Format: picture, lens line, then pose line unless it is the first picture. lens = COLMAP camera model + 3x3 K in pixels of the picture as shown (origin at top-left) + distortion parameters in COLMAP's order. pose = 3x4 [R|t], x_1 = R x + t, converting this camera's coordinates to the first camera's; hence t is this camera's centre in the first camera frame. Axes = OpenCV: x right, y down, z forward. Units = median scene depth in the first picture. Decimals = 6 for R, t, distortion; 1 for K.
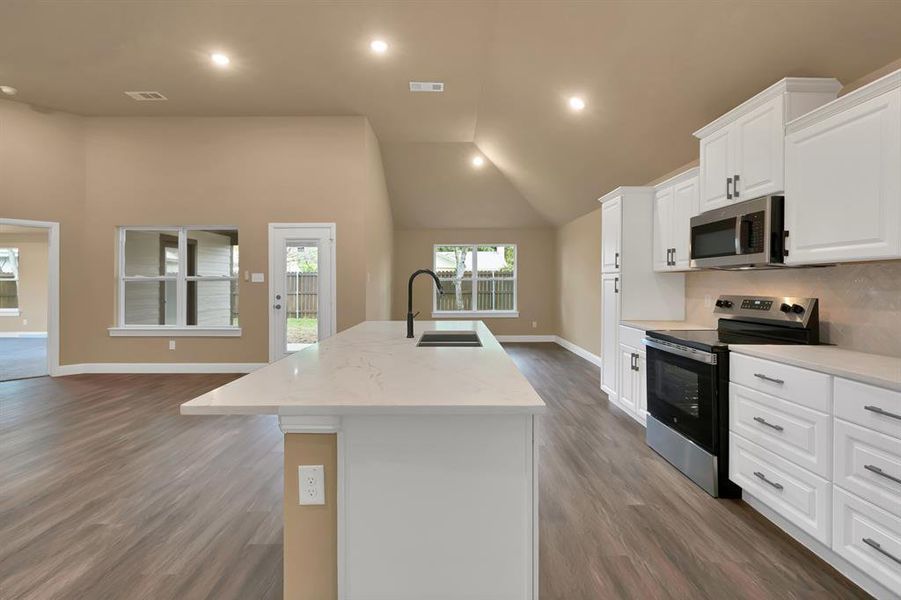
lens RADIAL K [[392.3, 0, 451.8], [0, 392.3, 284.8], [0, 0, 1]] dist [0.000991, 0.000090]
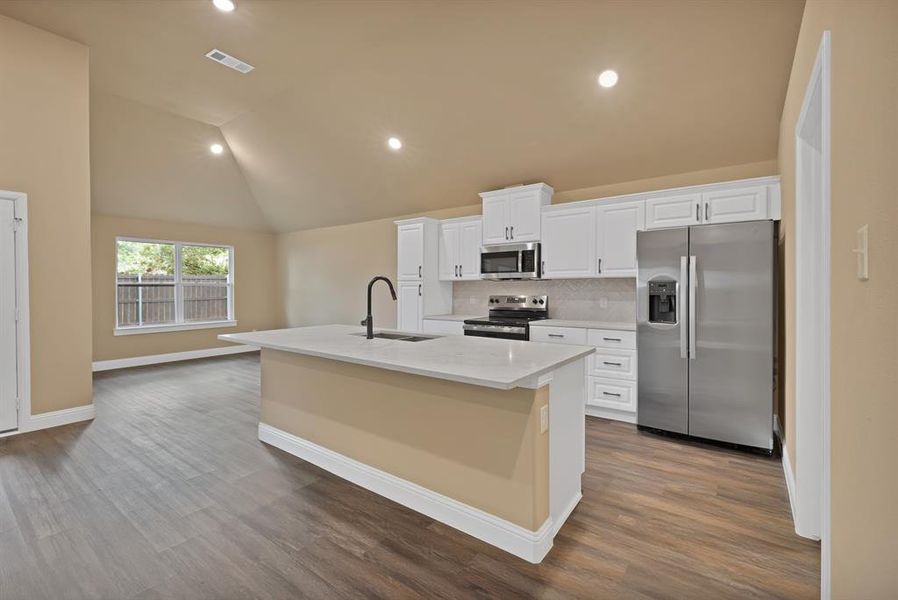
lens RADIAL K [[391.0, 0, 449.1], [0, 391.0, 290.9], [0, 0, 1]] dist [0.002553, 0.000493]
pose [[0.605459, -0.007475, 0.795842, -0.470312], [0.006134, 0.999970, 0.004726, -0.001016], [-0.795853, 0.002021, 0.605487, 0.094945]]
